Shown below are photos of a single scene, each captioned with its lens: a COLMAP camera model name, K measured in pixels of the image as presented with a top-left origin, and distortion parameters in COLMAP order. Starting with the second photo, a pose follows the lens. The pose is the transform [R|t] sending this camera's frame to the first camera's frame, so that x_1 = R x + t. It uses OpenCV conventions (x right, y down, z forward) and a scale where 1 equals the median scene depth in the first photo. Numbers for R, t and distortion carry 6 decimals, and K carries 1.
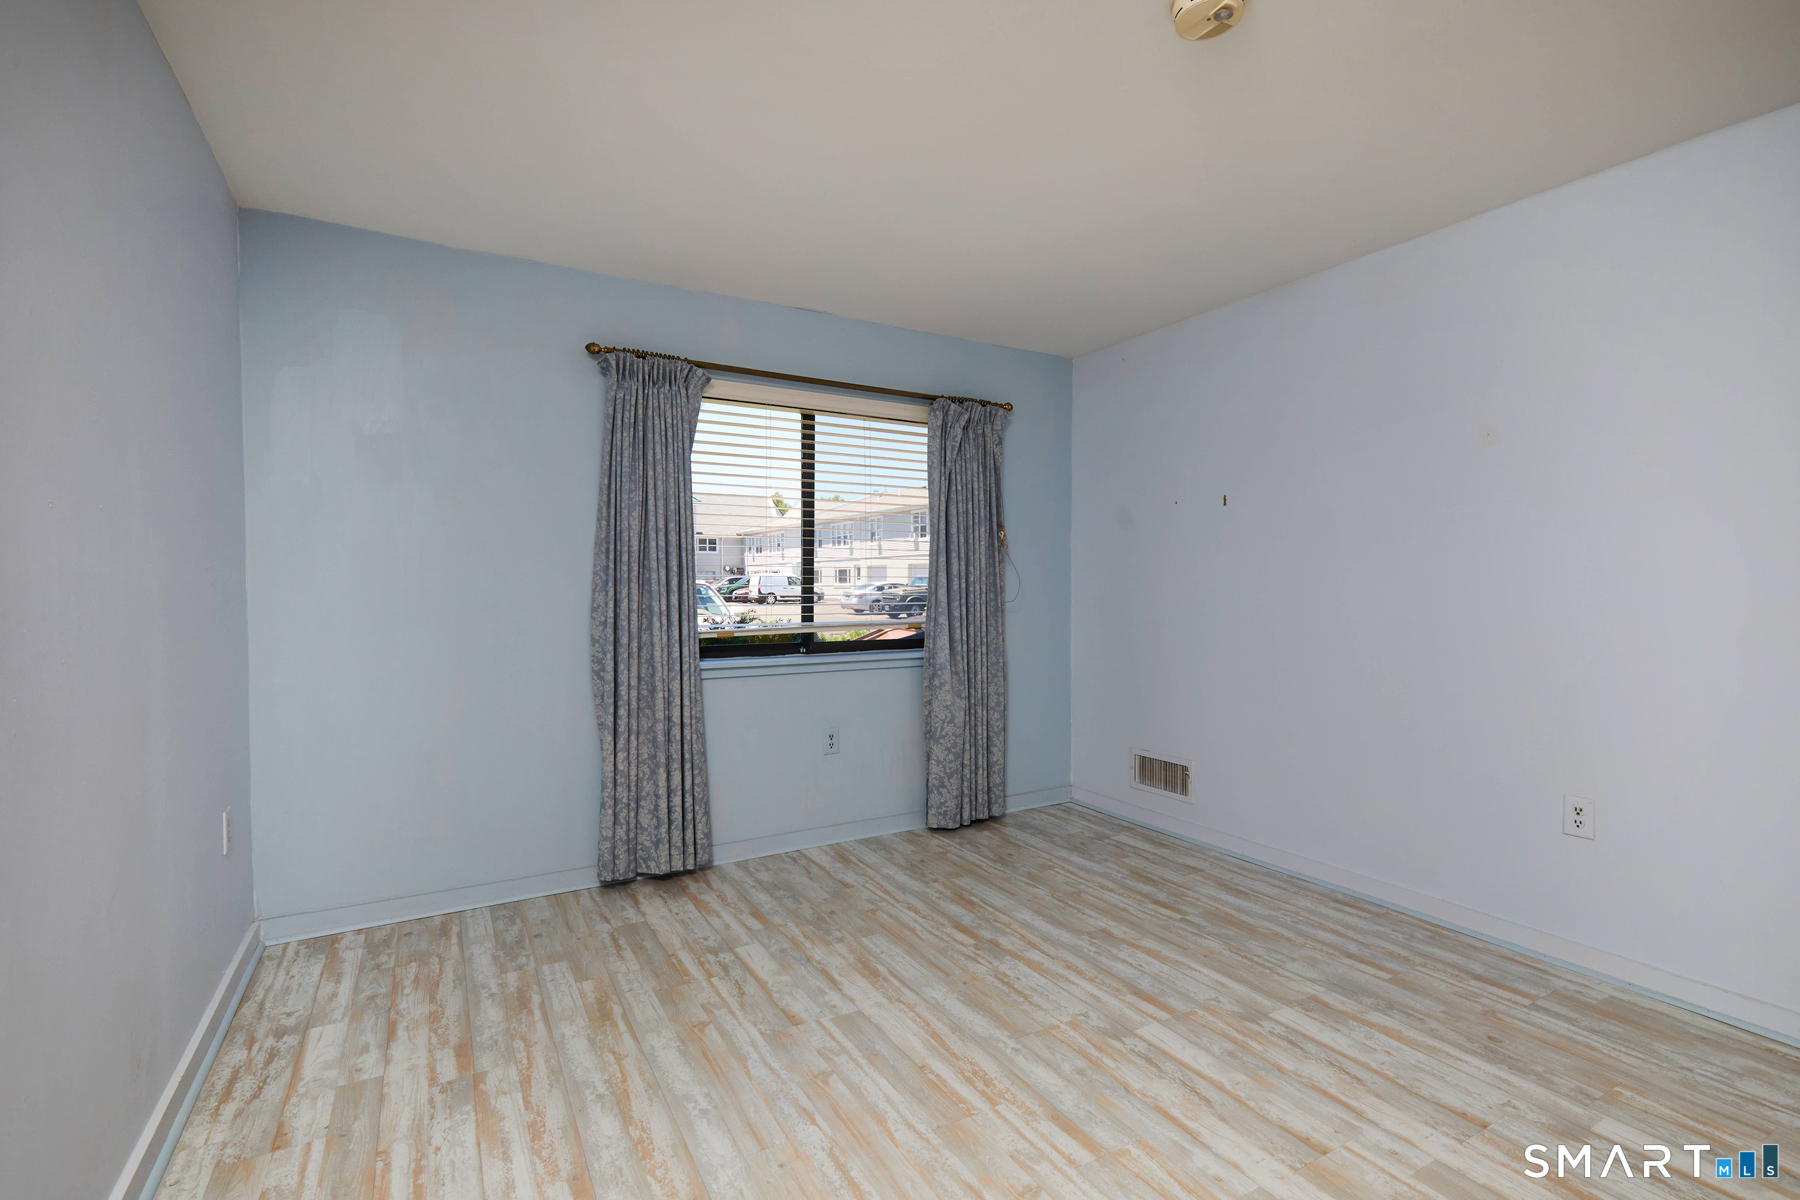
lens RADIAL K [[824.6, 0, 880.3], [0, 824.6, 590.3], [0, 0, 1]] dist [0.003463, -0.002232]
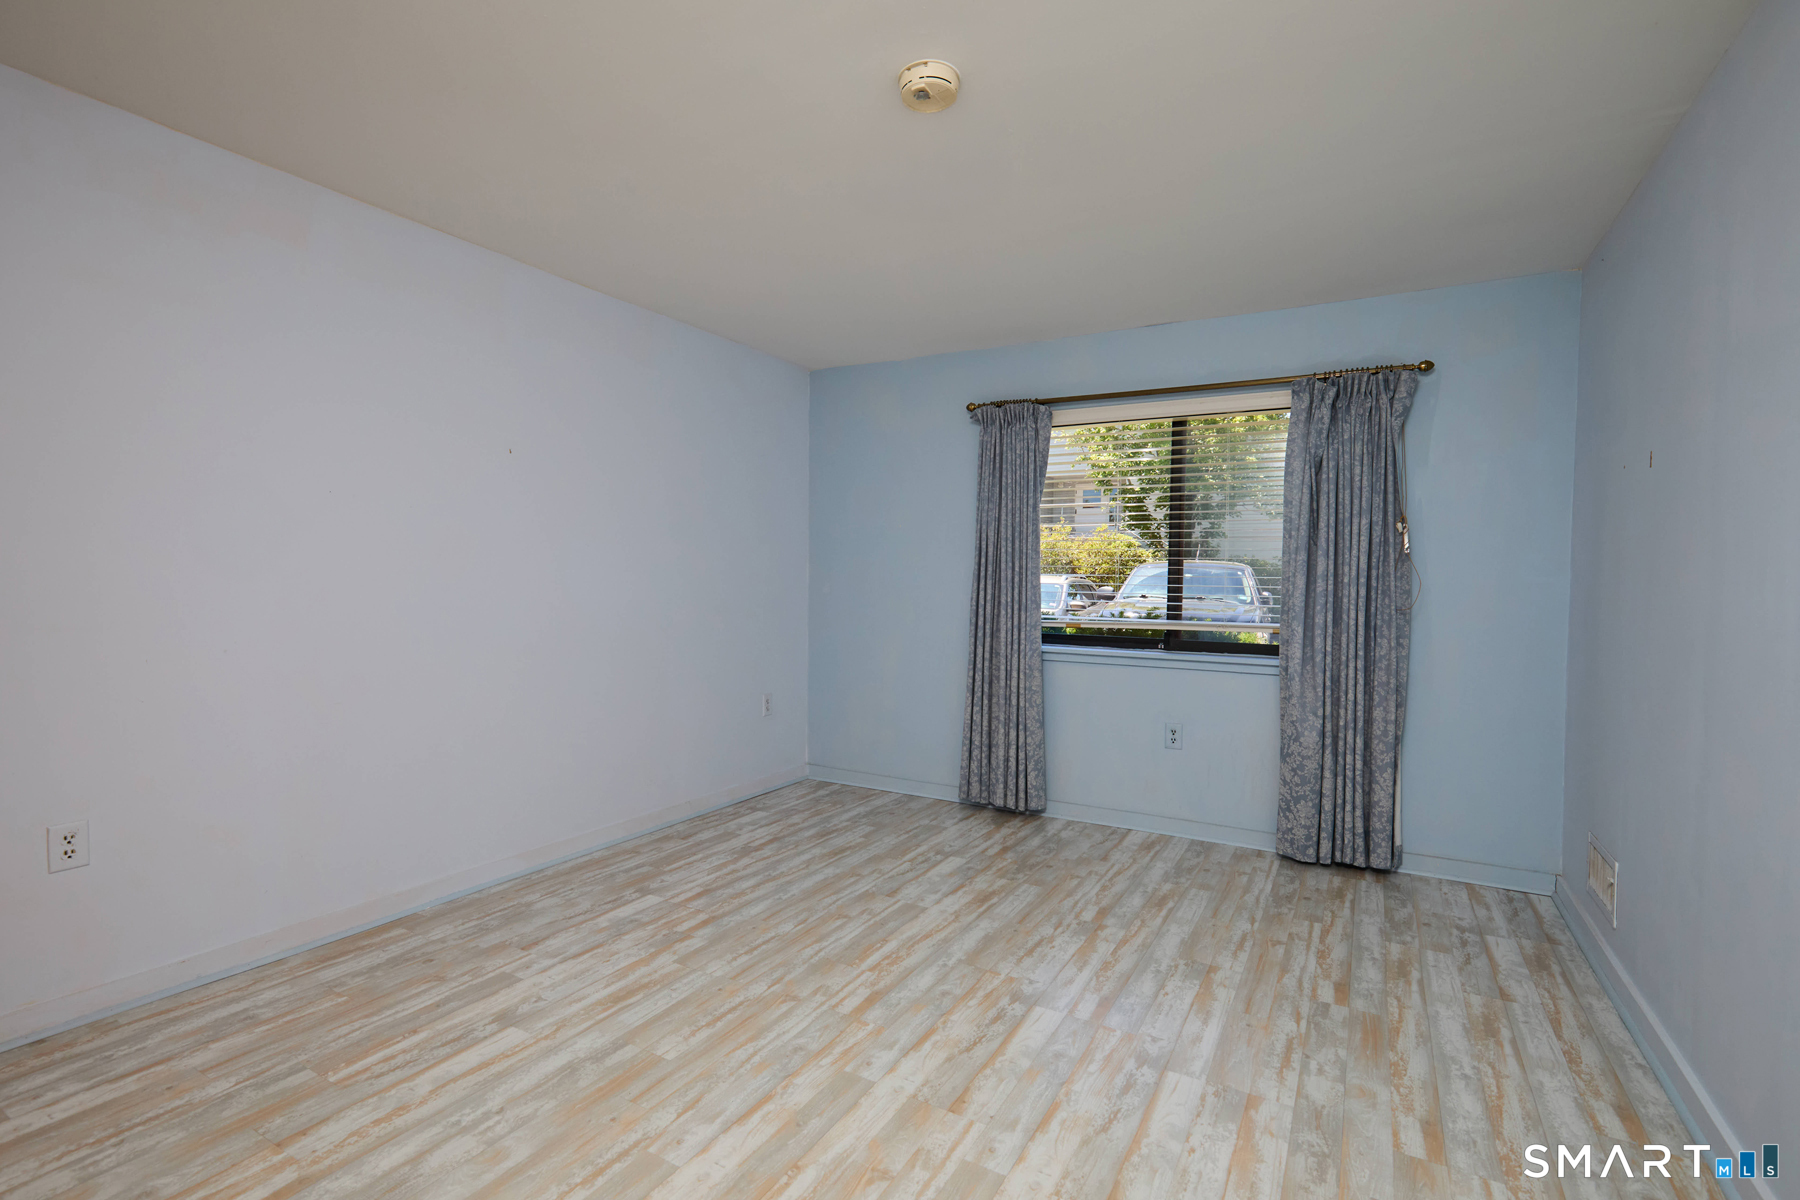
lens RADIAL K [[824.6, 0, 894.7], [0, 824.6, 587.9], [0, 0, 1]] dist [0.003463, -0.002232]
pose [[0.511927, 0.019419, -0.858810, 0.755716], [-0.021138, 0.999727, 0.010005, -0.006188], [0.858769, 0.013032, 0.512197, 0.199759]]
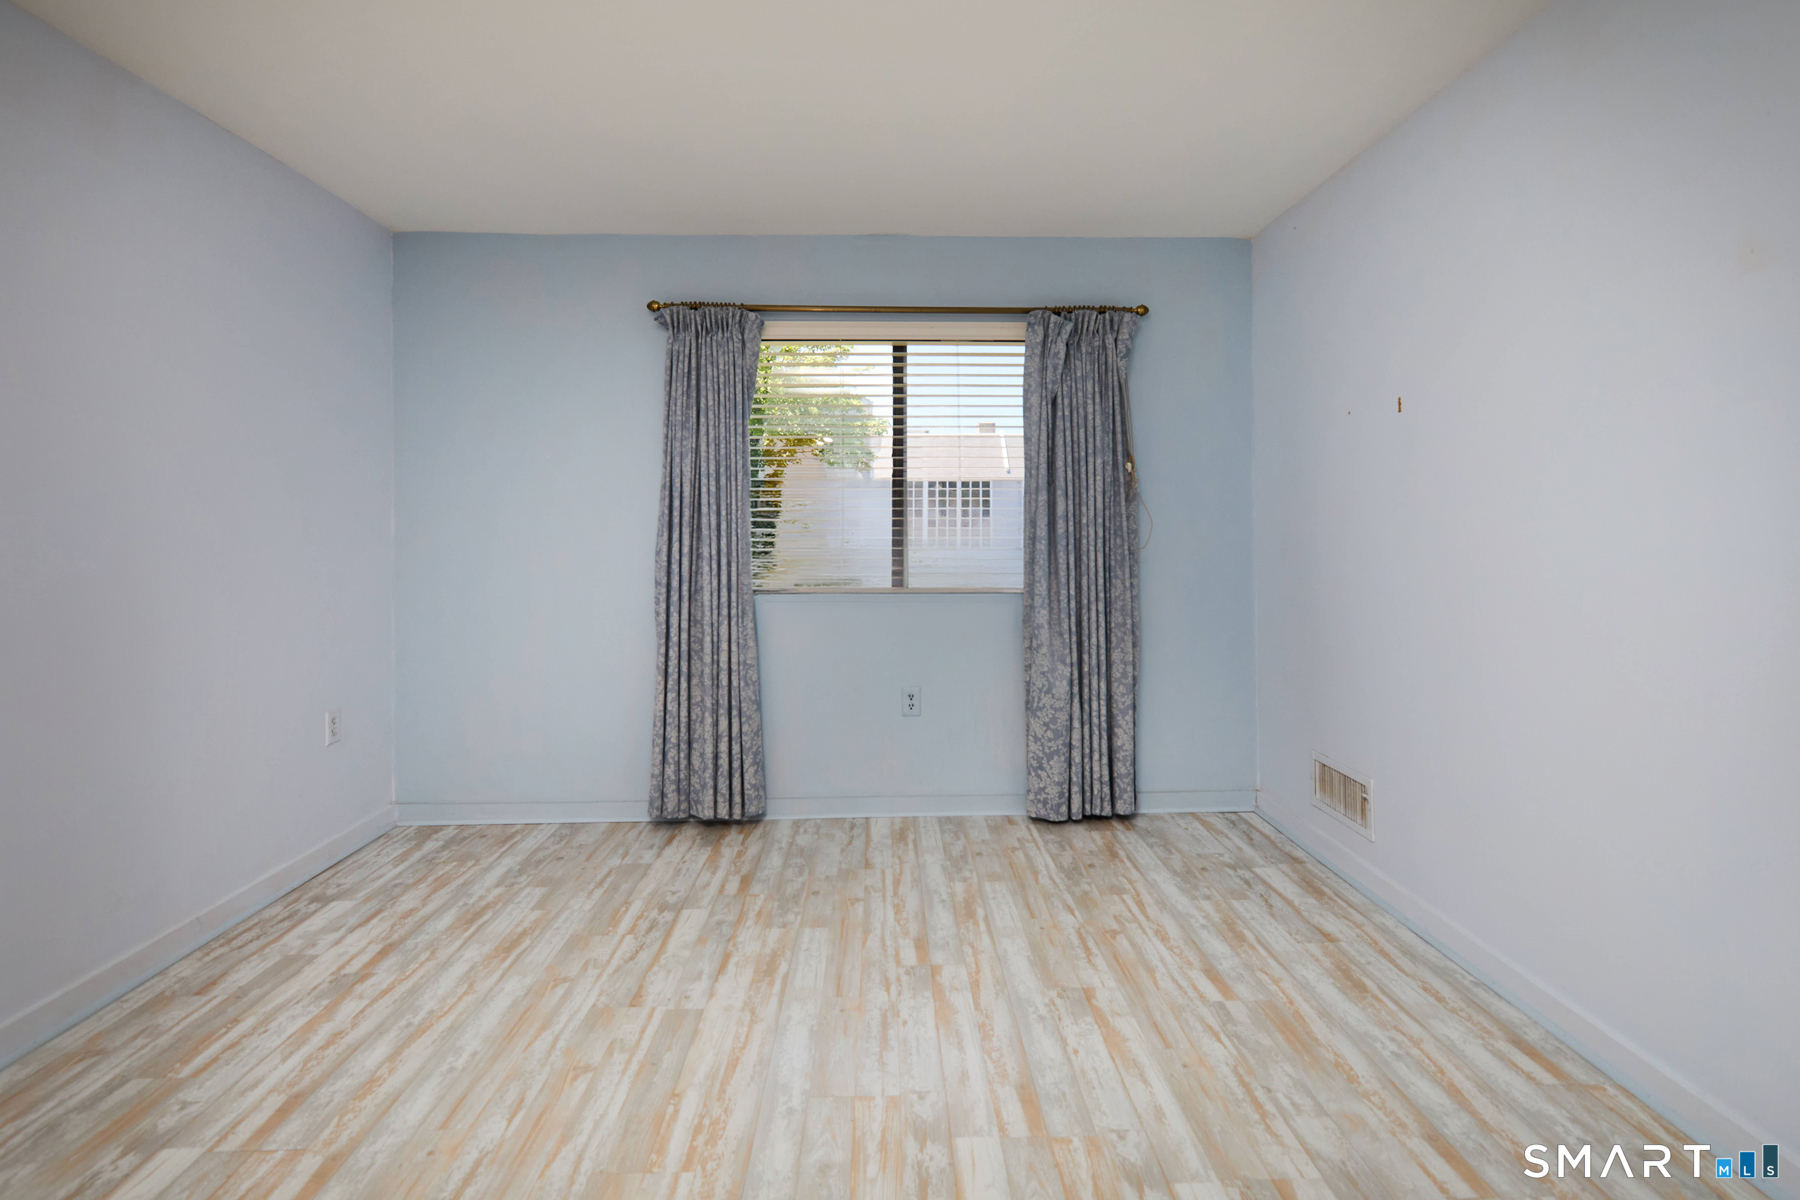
lens RADIAL K [[824.6, 0, 882.7], [0, 824.6, 514.4], [0, 0, 1]] dist [0.003463, -0.002232]
pose [[0.879603, -0.014403, -0.475490, 0.408014], [0.001458, 0.999619, -0.027581, 0.002473], [0.475706, 0.023567, 0.879289, 0.214802]]
